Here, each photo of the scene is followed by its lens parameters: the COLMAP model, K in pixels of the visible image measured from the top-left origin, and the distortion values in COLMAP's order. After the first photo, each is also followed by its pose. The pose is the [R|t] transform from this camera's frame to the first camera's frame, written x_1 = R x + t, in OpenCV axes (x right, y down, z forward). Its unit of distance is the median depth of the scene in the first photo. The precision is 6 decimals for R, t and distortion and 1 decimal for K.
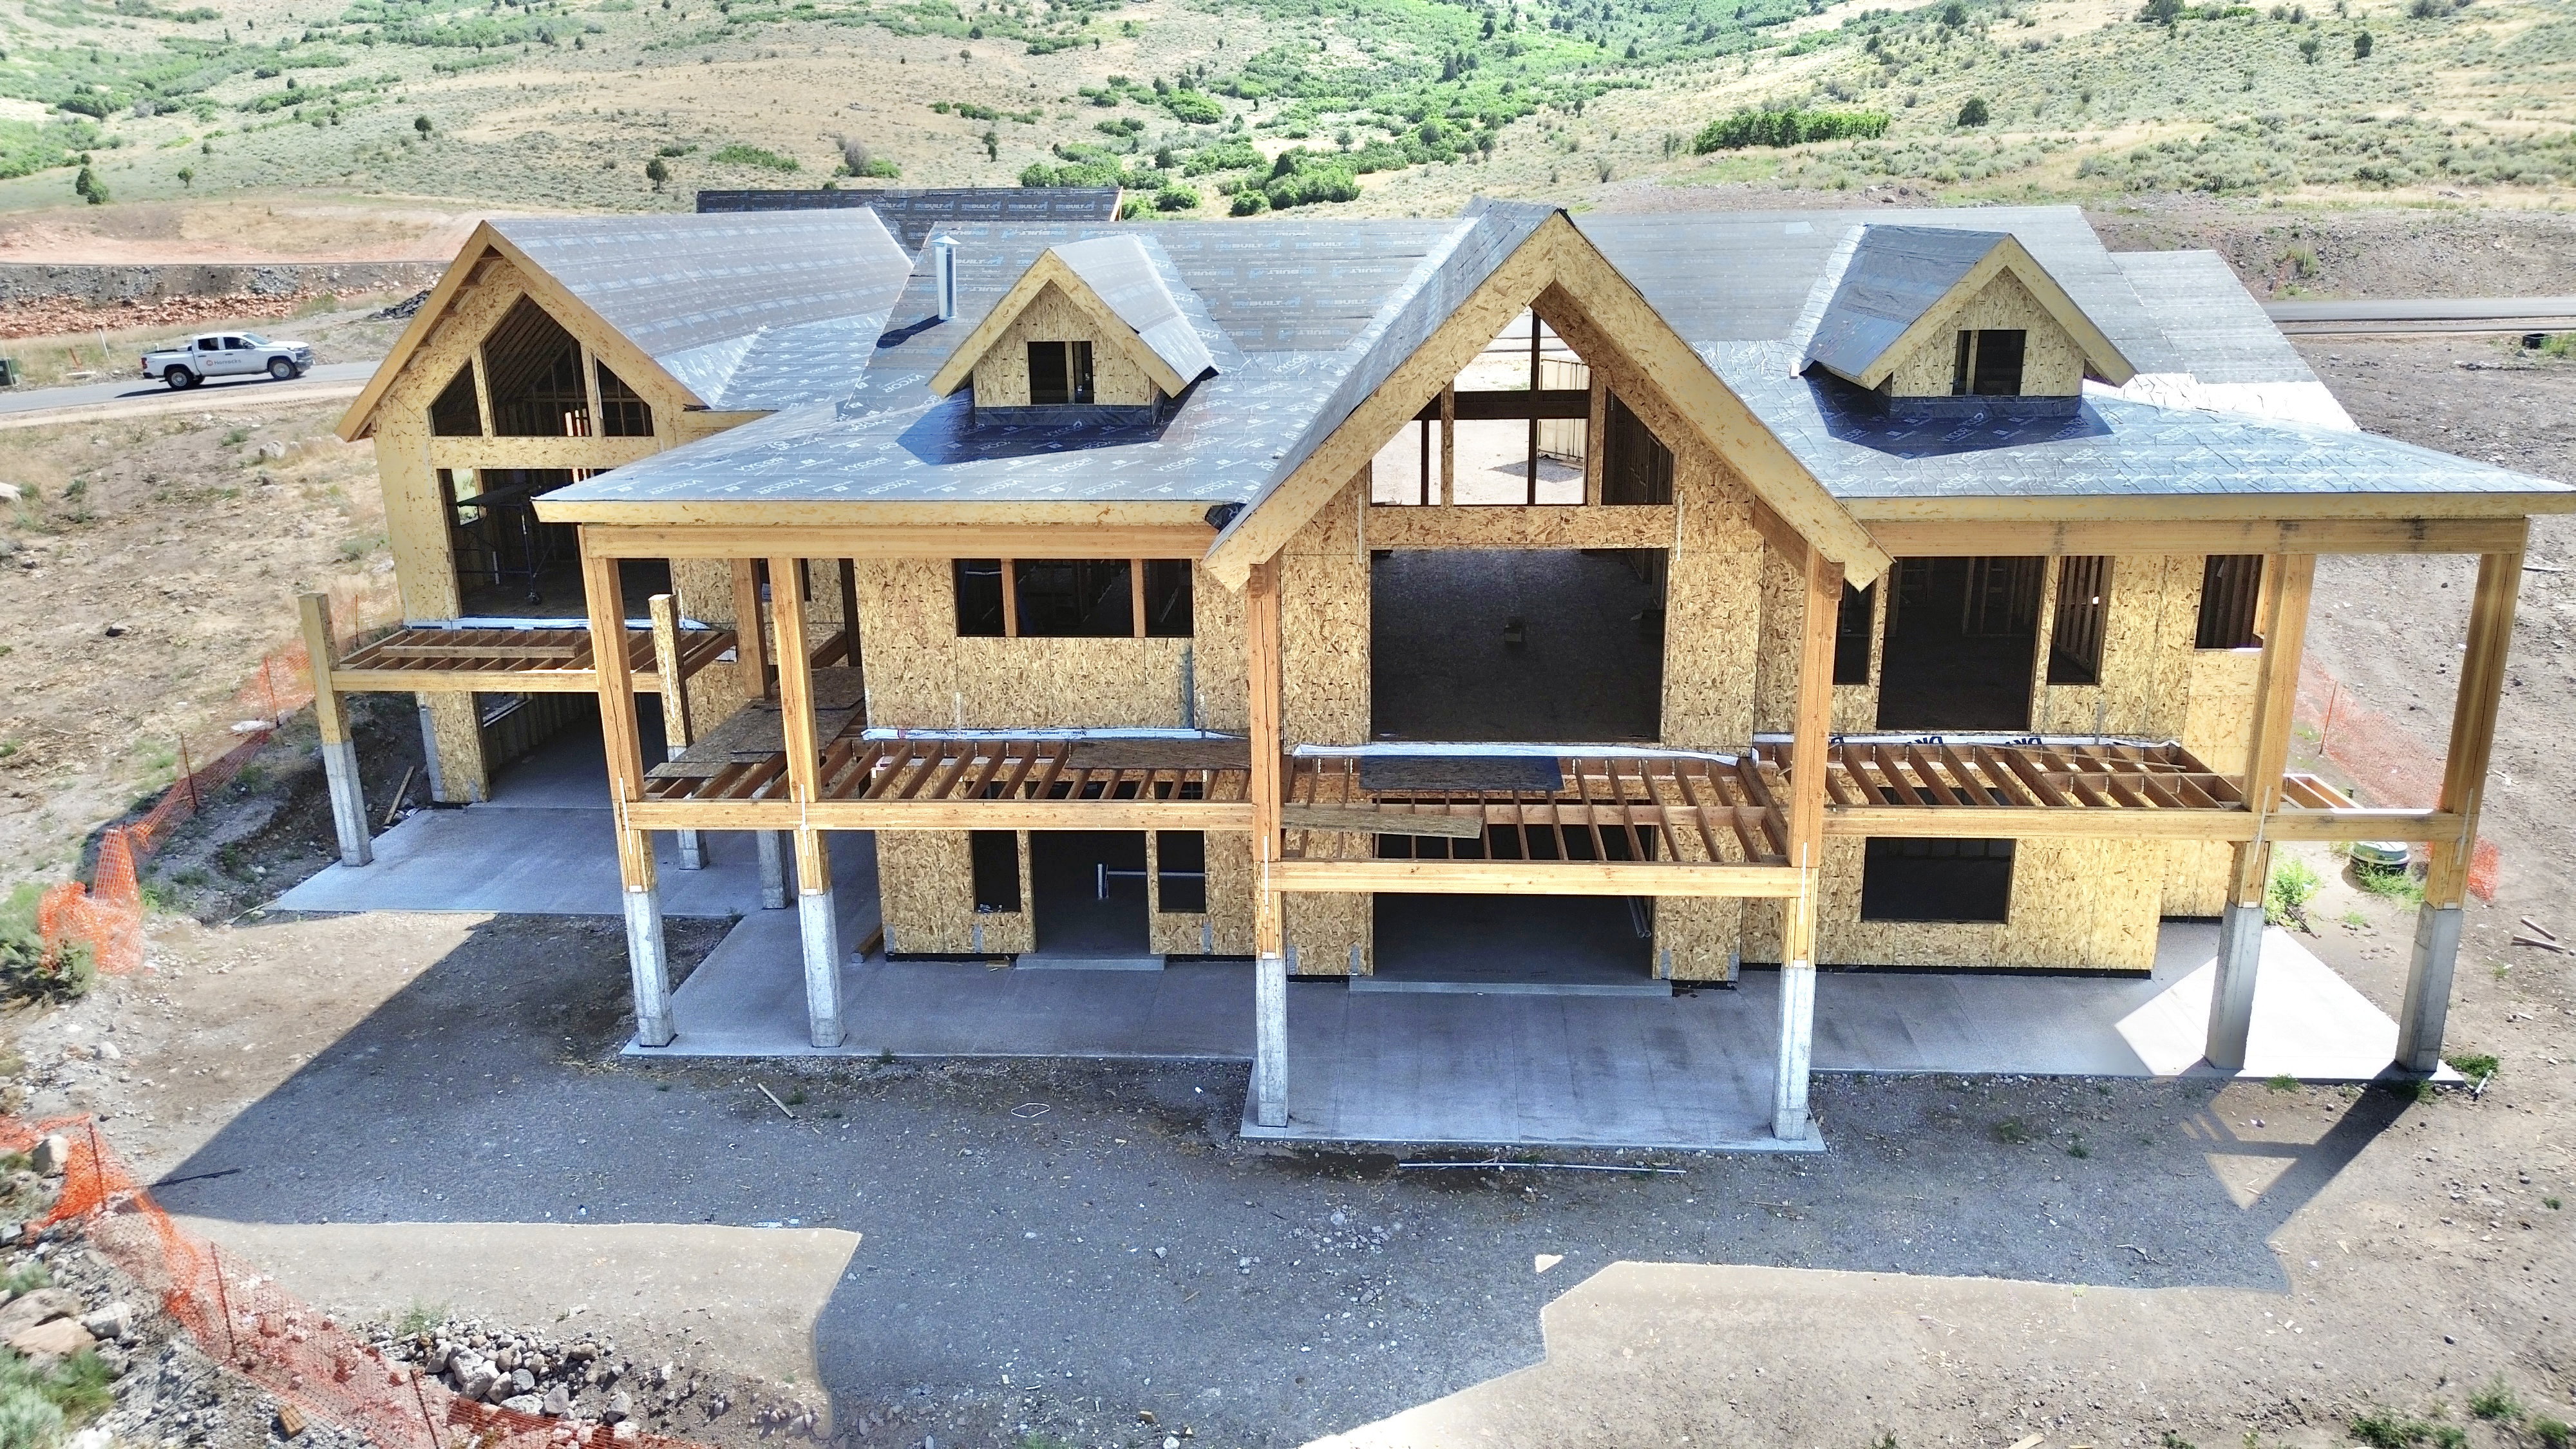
lens RADIAL K [[1821.0, 0, 1290.1], [0, 1821.0, 721.1], [0, 0, 1]] dist [0.073247, -0.074534]
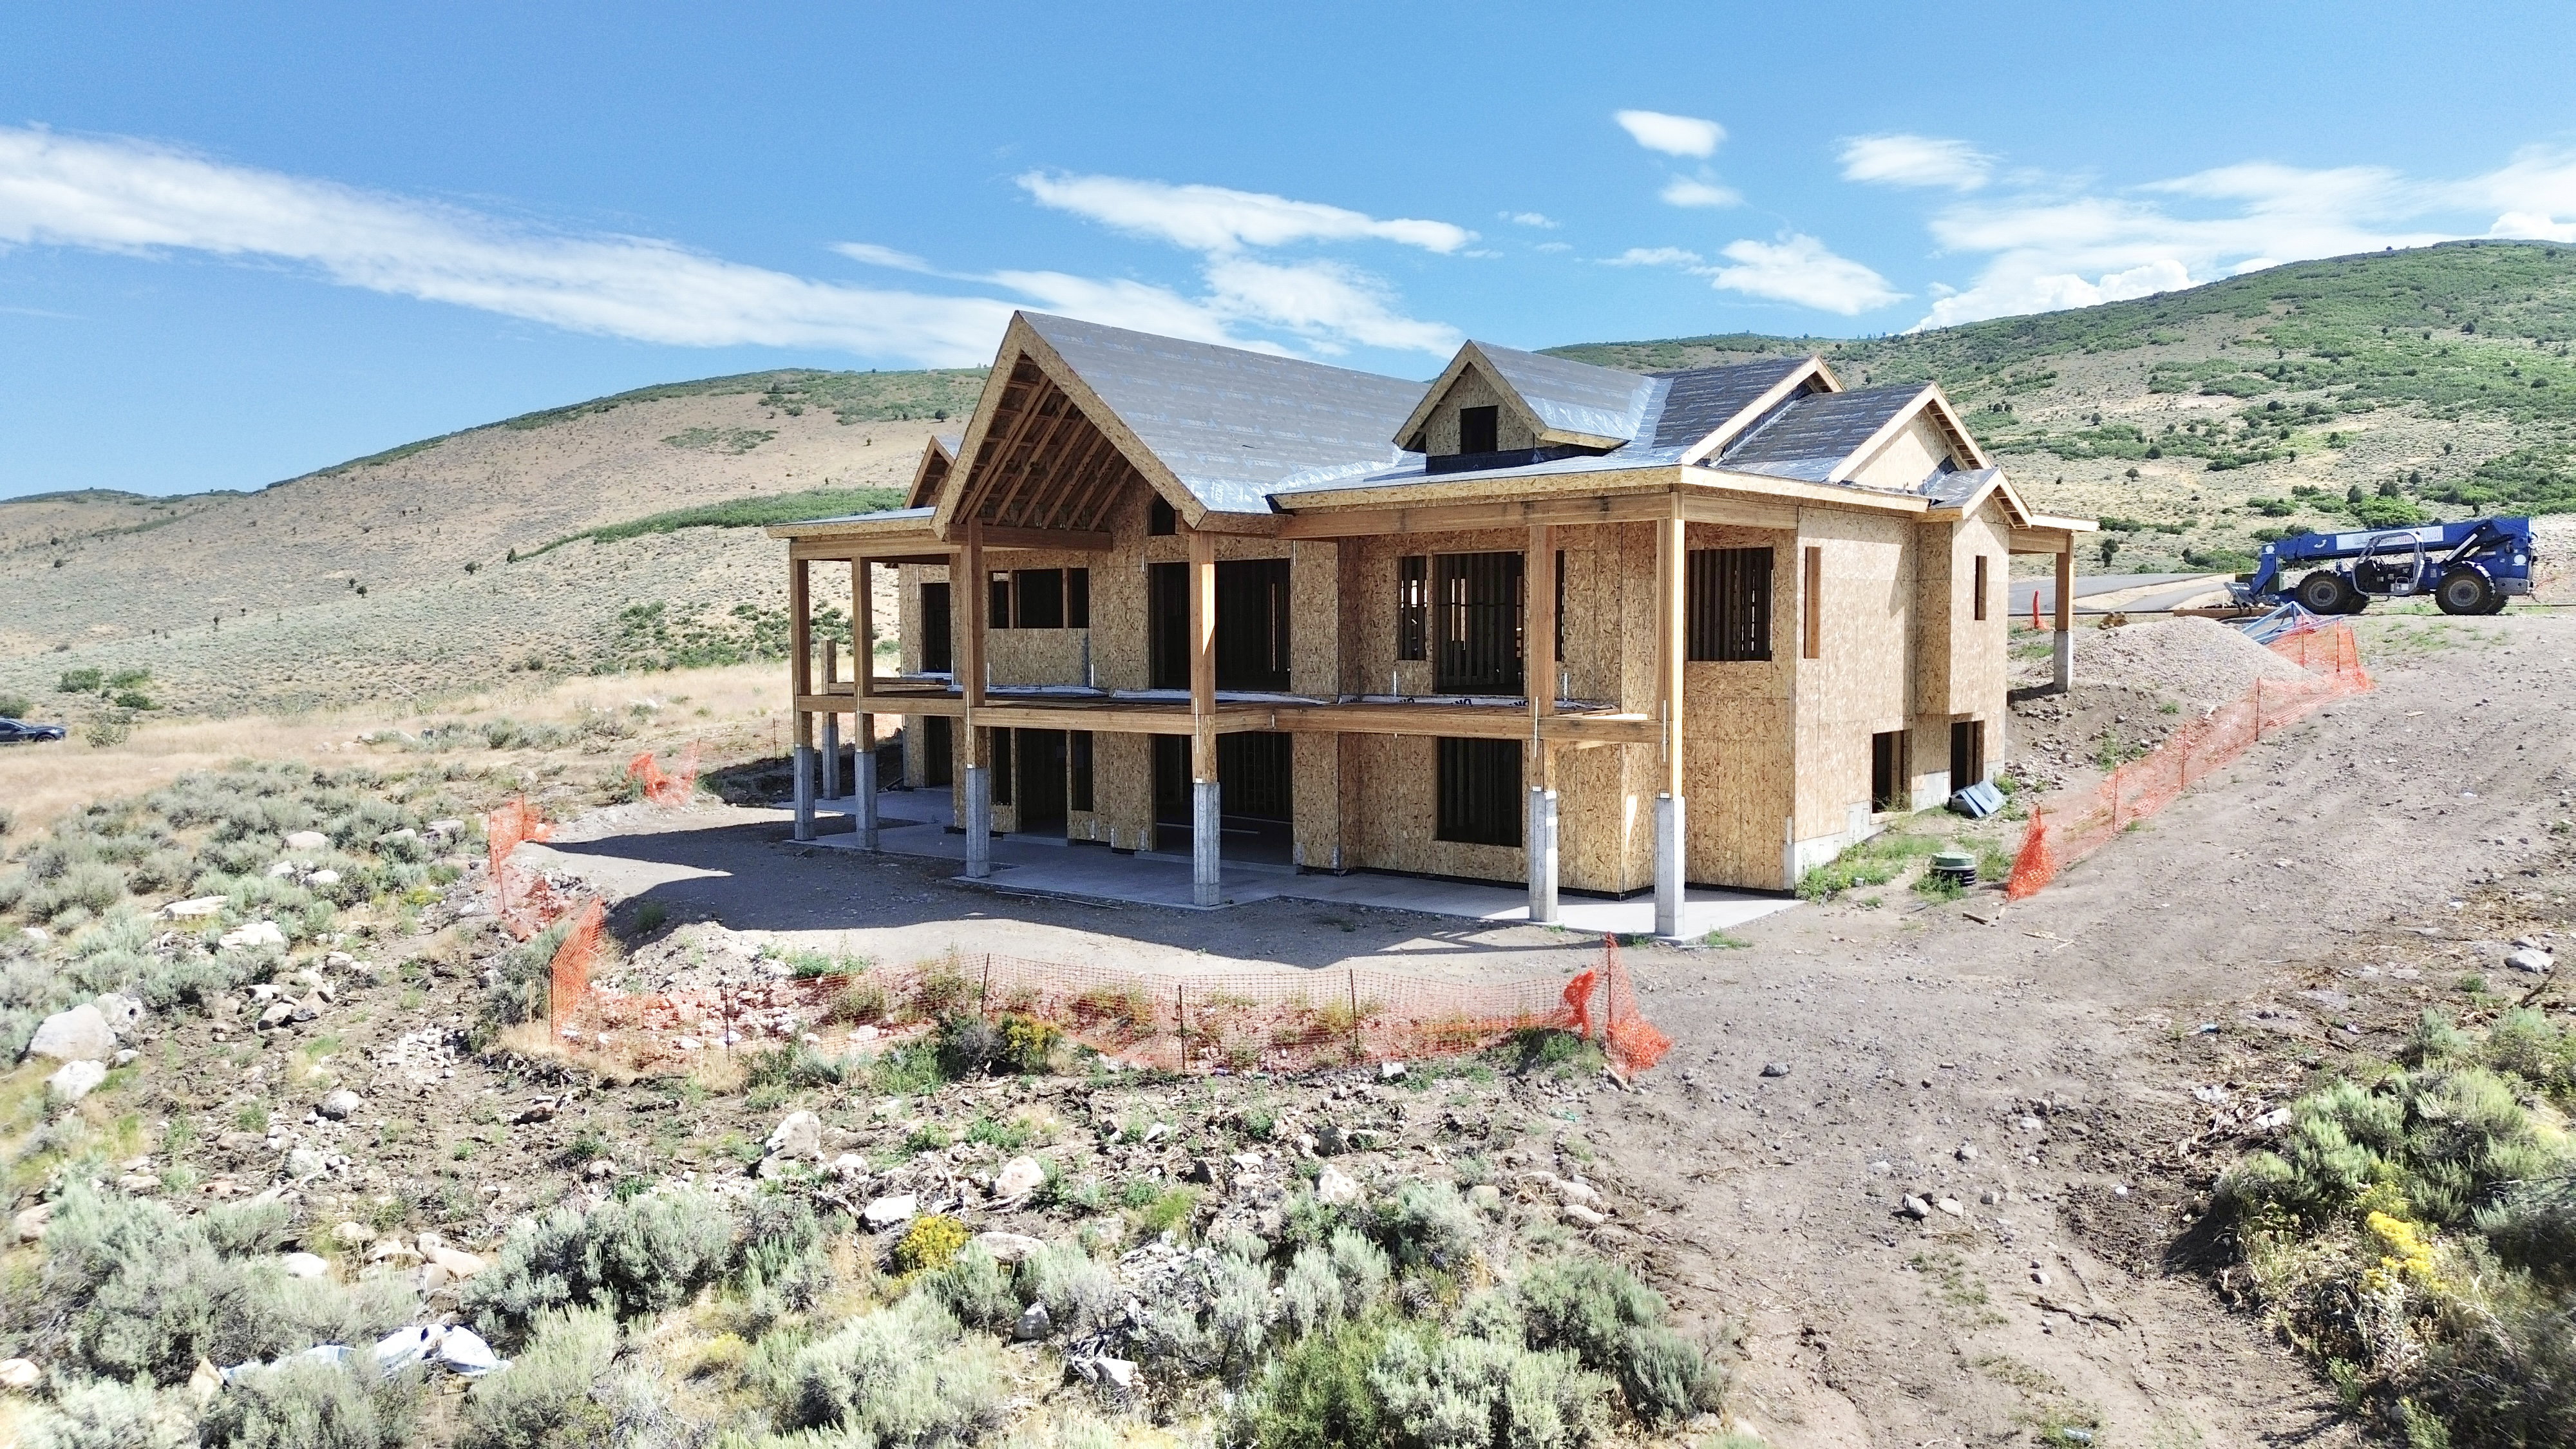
lens RADIAL K [[1821.0, 0, 1285.5], [0, 1821.0, 709.7], [0, 0, 1]] dist [0.073247, -0.074534]
pose [[0.808561, 0.035088, -0.587366, 1.011513], [-0.169671, 0.969723, -0.175638, 0.270970], [0.563419, 0.241673, 0.790033, -0.153409]]
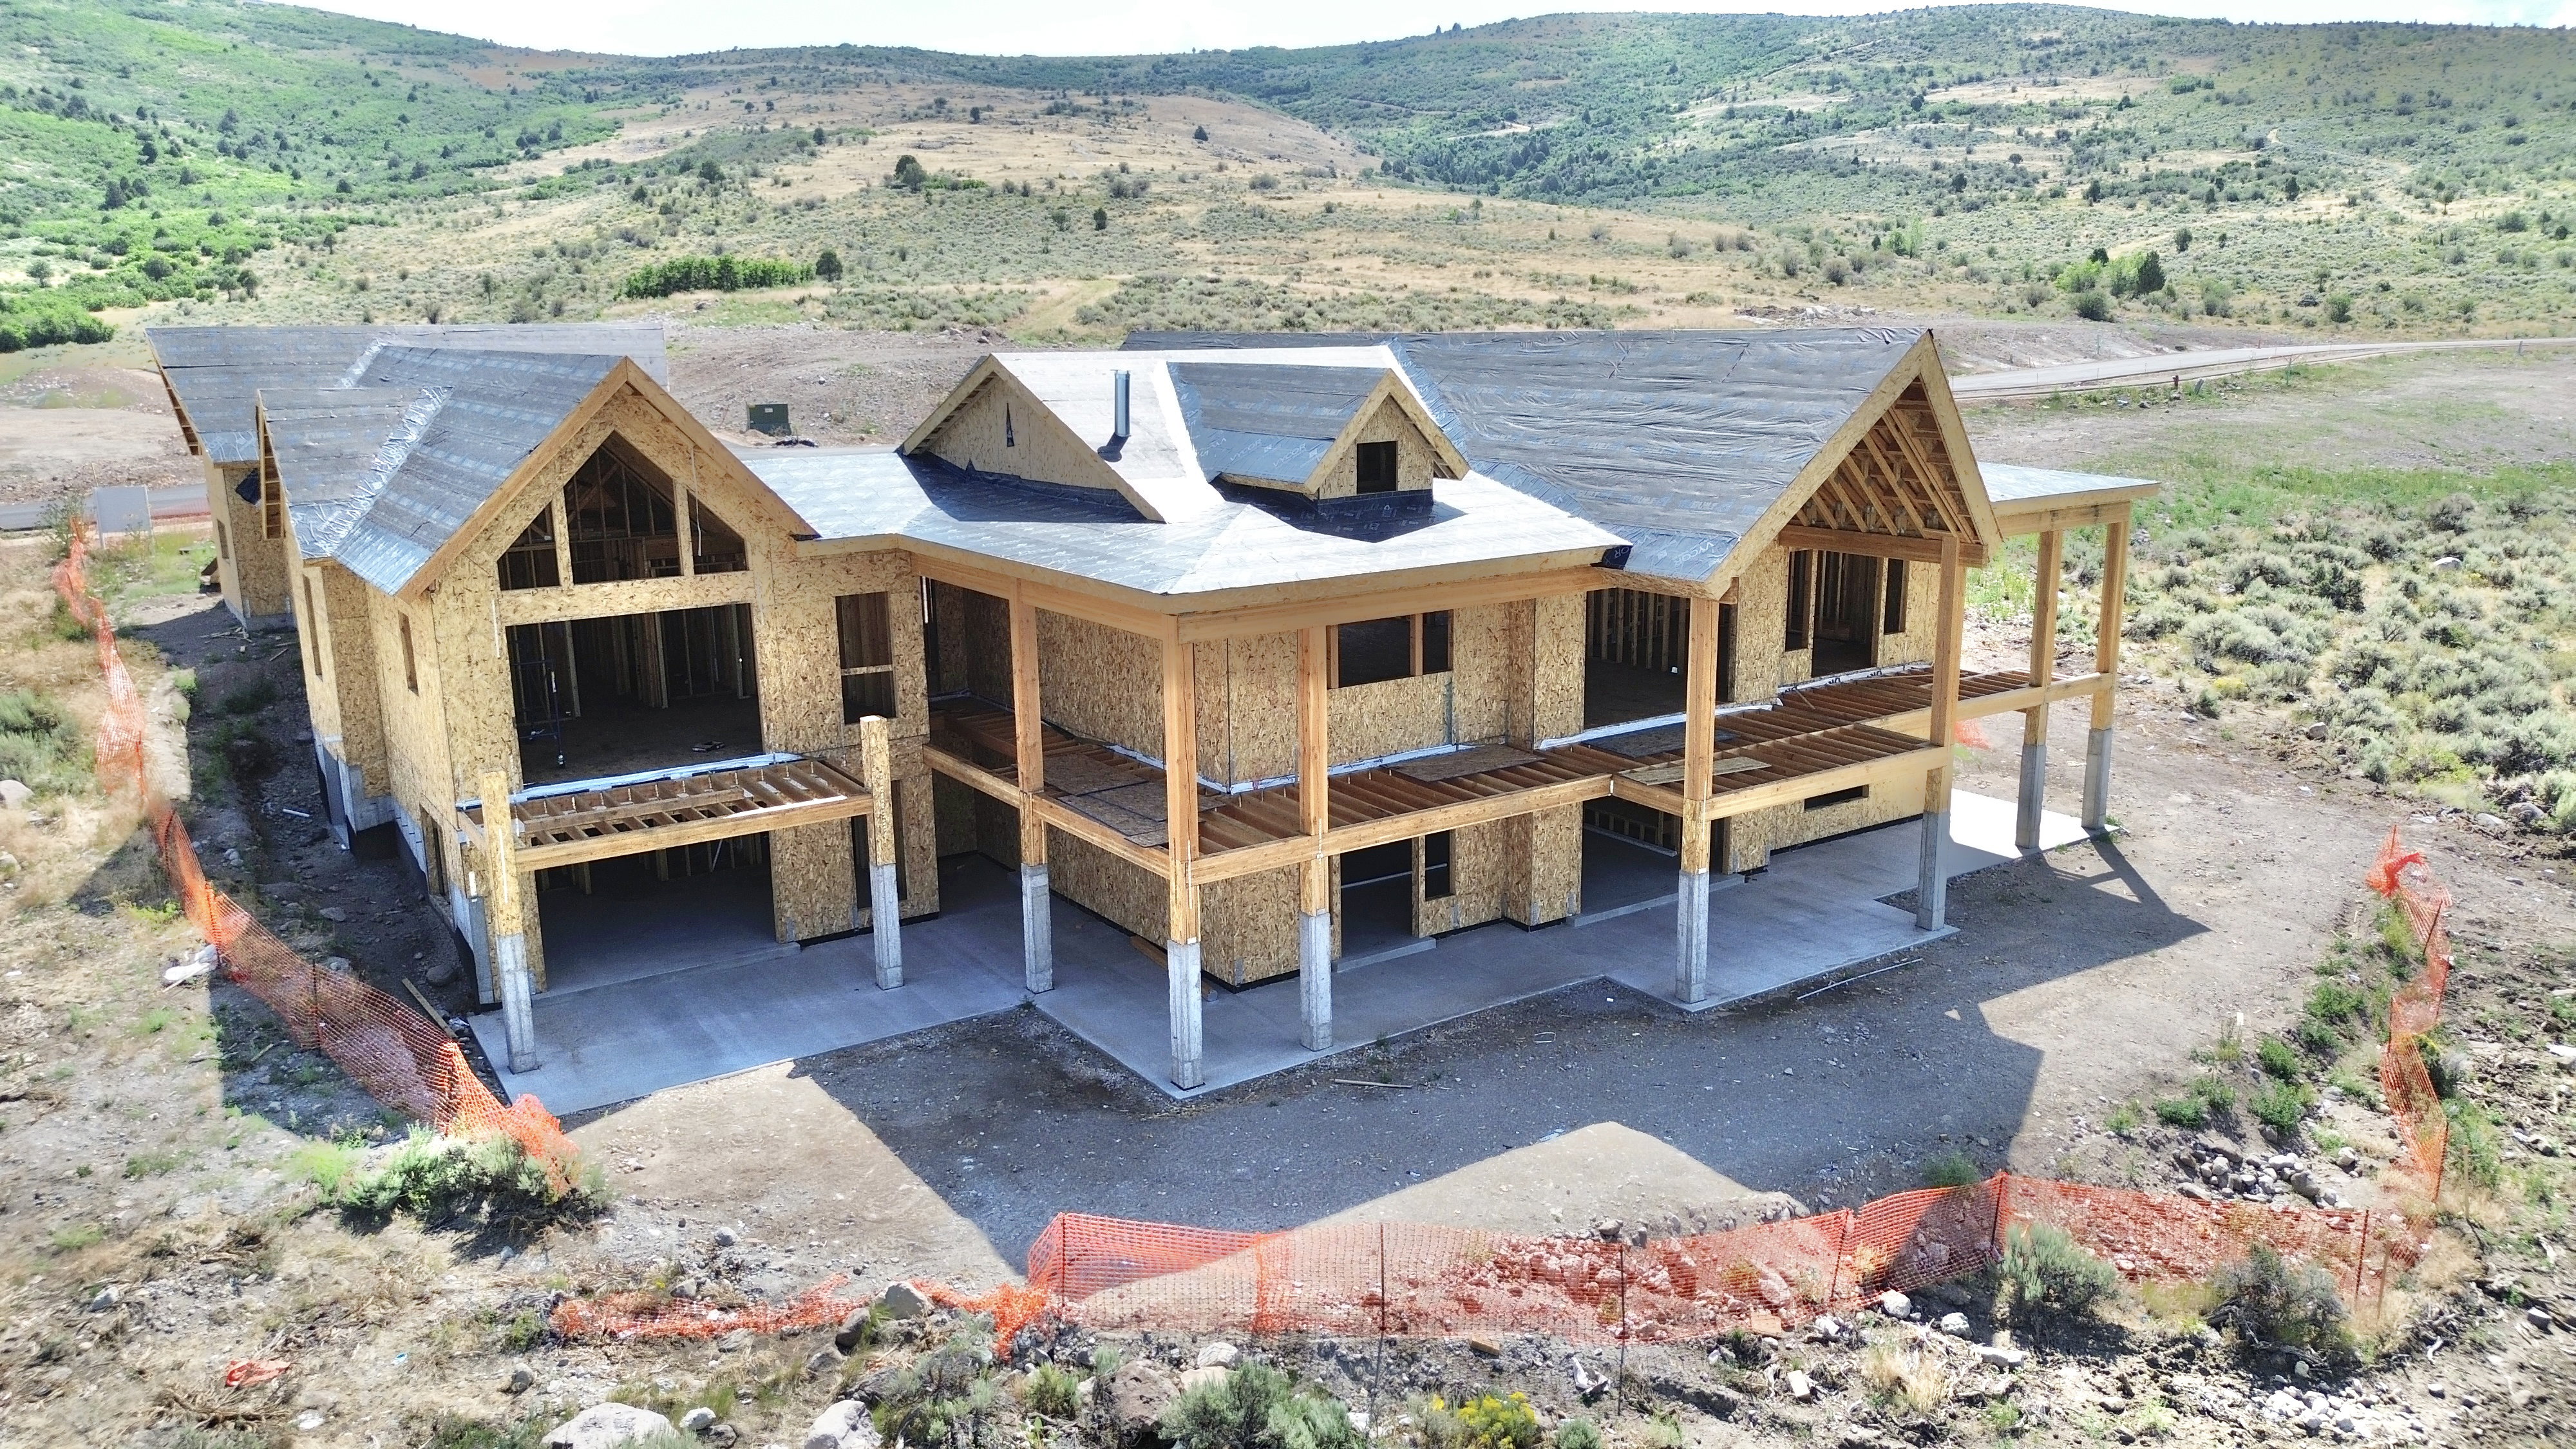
lens RADIAL K [[1821.0, 0, 1289.6], [0, 1821.0, 721.2], [0, 0, 1]] dist [0.073247, -0.074534]
pose [[0.787636, -0.130742, 0.602109, -0.884516], [0.174524, 0.984546, -0.014515, -0.012722], [-0.590906, 0.116515, 0.798282, 0.064443]]
